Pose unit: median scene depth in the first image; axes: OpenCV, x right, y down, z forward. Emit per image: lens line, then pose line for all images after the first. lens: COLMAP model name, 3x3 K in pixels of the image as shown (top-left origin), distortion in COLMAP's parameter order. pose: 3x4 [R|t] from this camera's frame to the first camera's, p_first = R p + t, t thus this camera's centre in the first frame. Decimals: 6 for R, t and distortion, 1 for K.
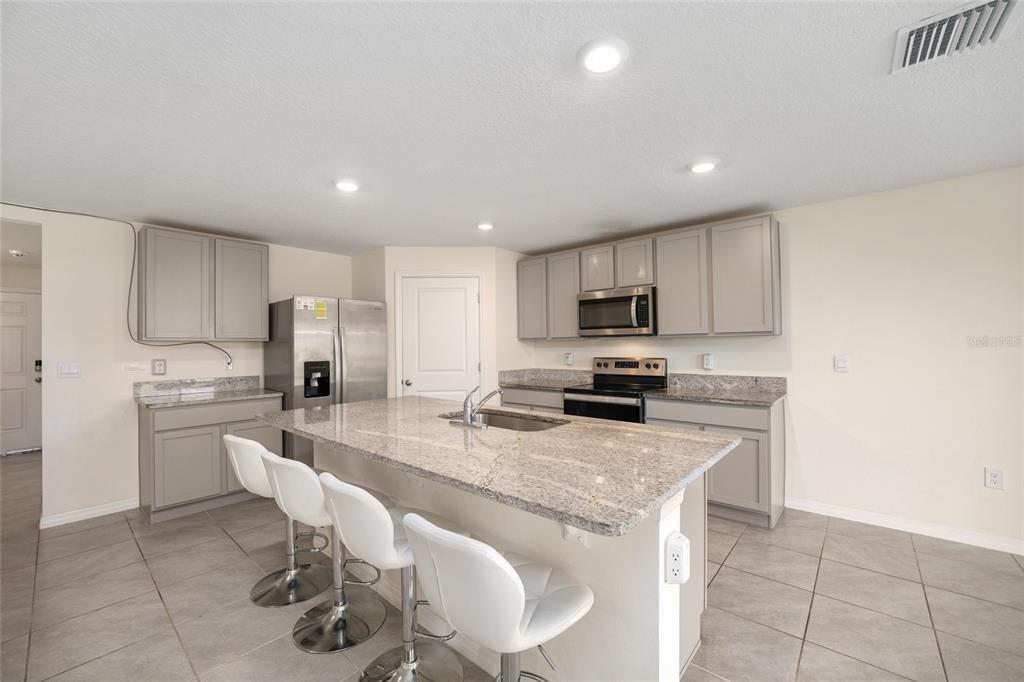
lens RADIAL K [[413.7, 0, 513.8], [0, 413.7, 342.9], [0, 0, 1]] dist [-0.024955, 0.000698]
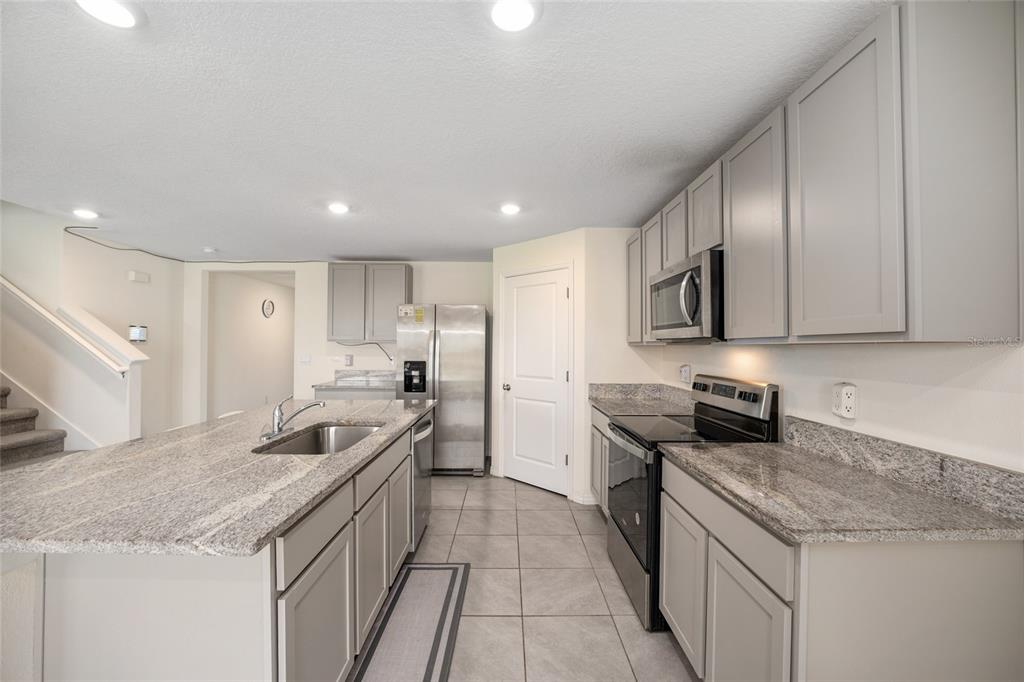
lens RADIAL K [[413.7, 0, 516.7], [0, 413.7, 343.3], [0, 0, 1]] dist [-0.024955, 0.000698]
pose [[0.674197, 0.012758, -0.738441, 0.542944], [-0.012995, 0.999901, 0.005411, -0.013446], [0.738437, 0.005948, 0.674296, 0.429490]]
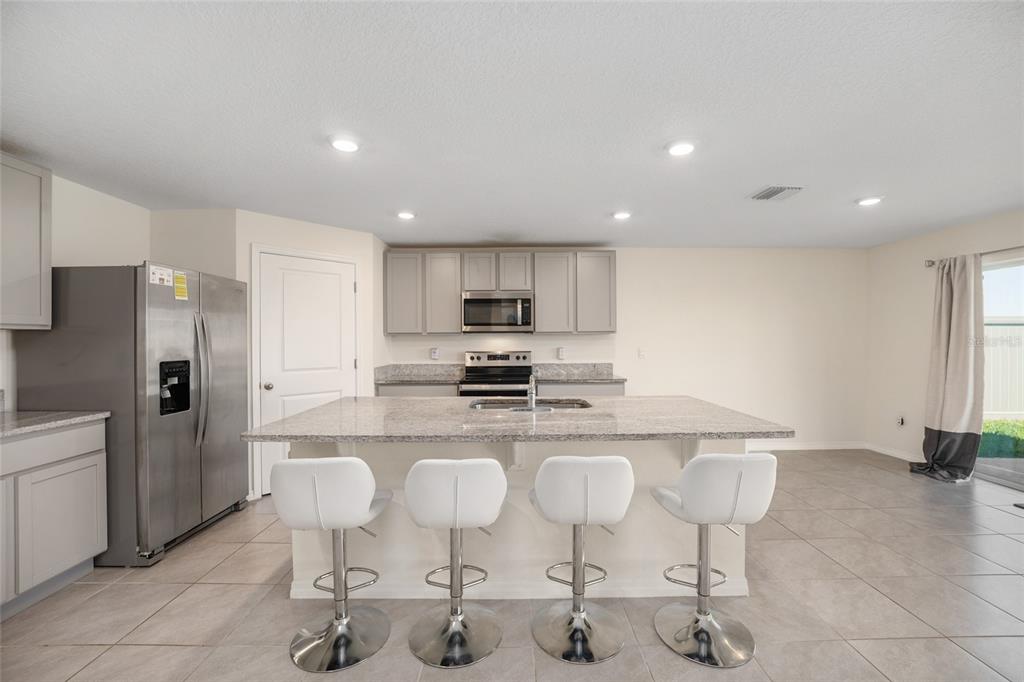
lens RADIAL K [[413.7, 0, 516.4], [0, 413.7, 342.8], [0, 0, 1]] dist [-0.024955, 0.000698]
pose [[0.749314, 0.002369, 0.662211, -0.491512], [-0.005955, 0.999977, 0.003162, 0.008817], [-0.662188, -0.006312, 0.749311, 0.109423]]
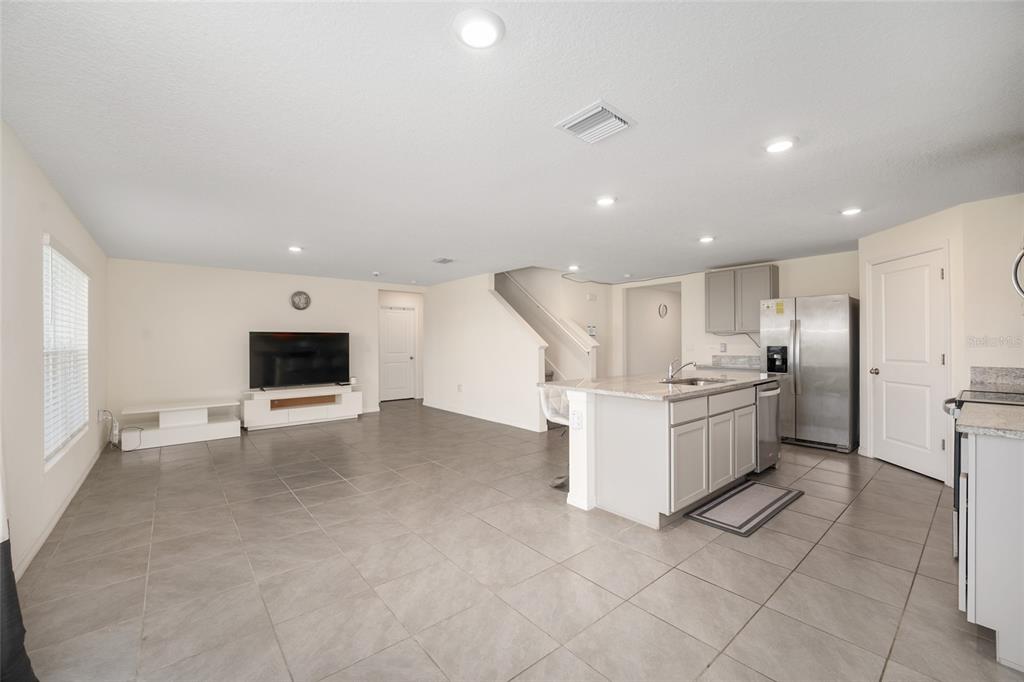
lens RADIAL K [[413.7, 0, 513.7], [0, 413.7, 342.2], [0, 0, 1]] dist [-0.024955, 0.000698]
pose [[-0.148963, 0.009805, -0.988794, 0.969423], [0.008854, 0.999924, 0.008582, 0.012127], [0.988803, -0.007477, -0.149039, 0.336310]]
